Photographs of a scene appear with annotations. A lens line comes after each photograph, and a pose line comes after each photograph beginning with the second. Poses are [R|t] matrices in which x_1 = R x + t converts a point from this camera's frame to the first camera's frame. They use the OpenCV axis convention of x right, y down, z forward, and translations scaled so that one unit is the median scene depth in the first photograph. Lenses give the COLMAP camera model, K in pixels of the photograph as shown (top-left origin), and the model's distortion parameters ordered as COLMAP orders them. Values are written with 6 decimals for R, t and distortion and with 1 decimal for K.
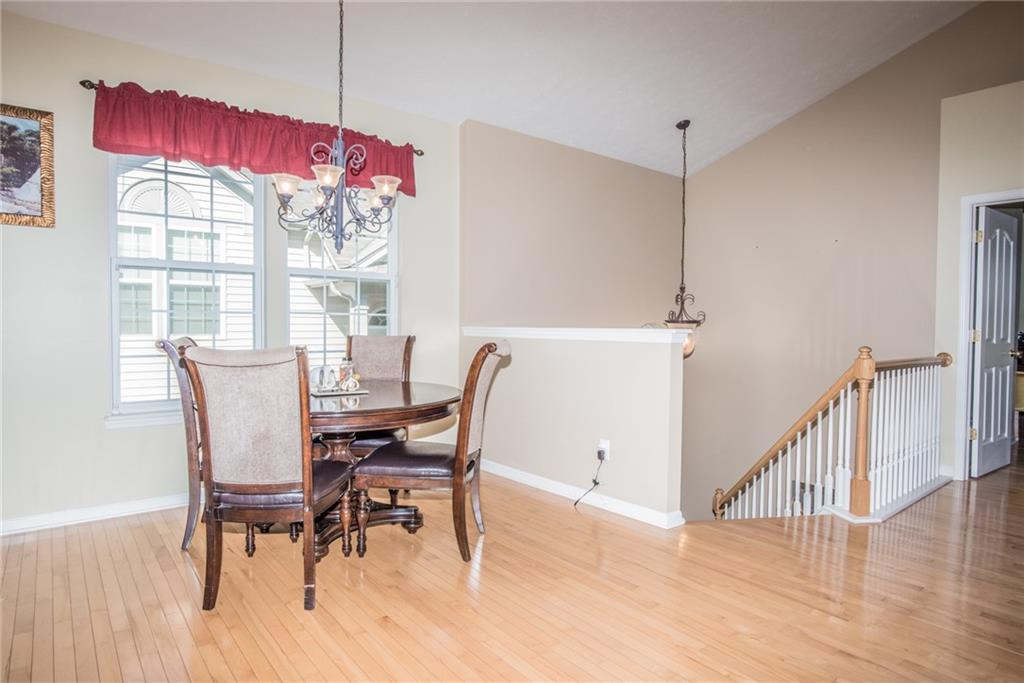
lens RADIAL K [[586.7, 0, 512.4], [0, 586.7, 344.3], [0, 0, 1]] dist [-0.024569, 0.002568]
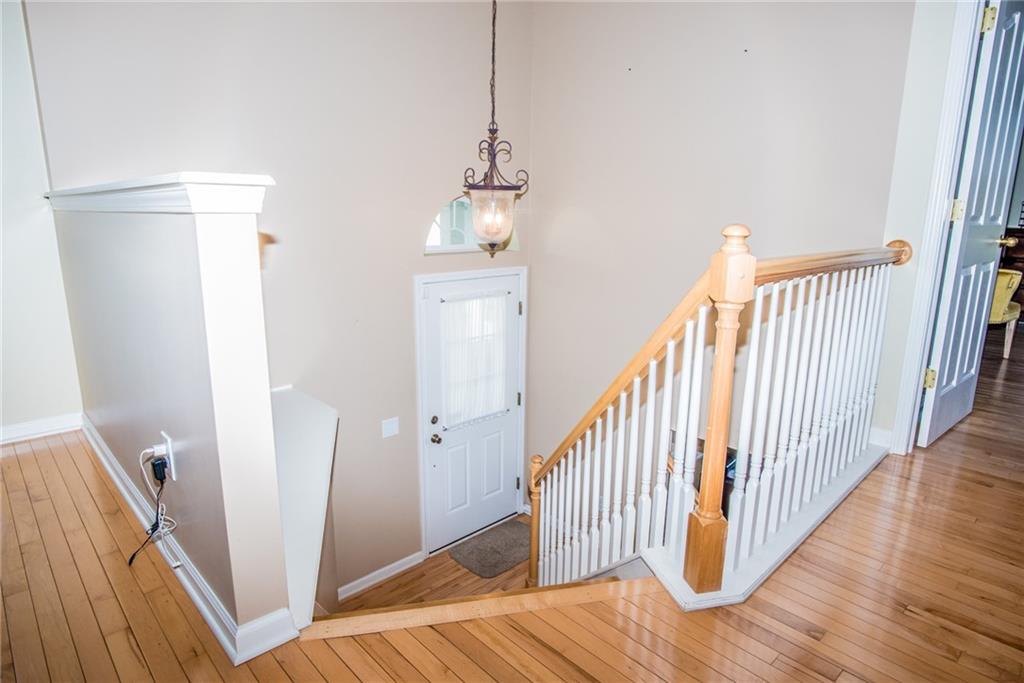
lens RADIAL K [[586.7, 0, 512.4], [0, 586.7, 344.3], [0, 0, 1]] dist [-0.024569, 0.002568]
pose [[0.996561, -0.015297, 0.081440, 0.312325], [-0.000457, 0.981782, 0.190010, 0.006484], [-0.082863, -0.189394, 0.978399, 0.446013]]
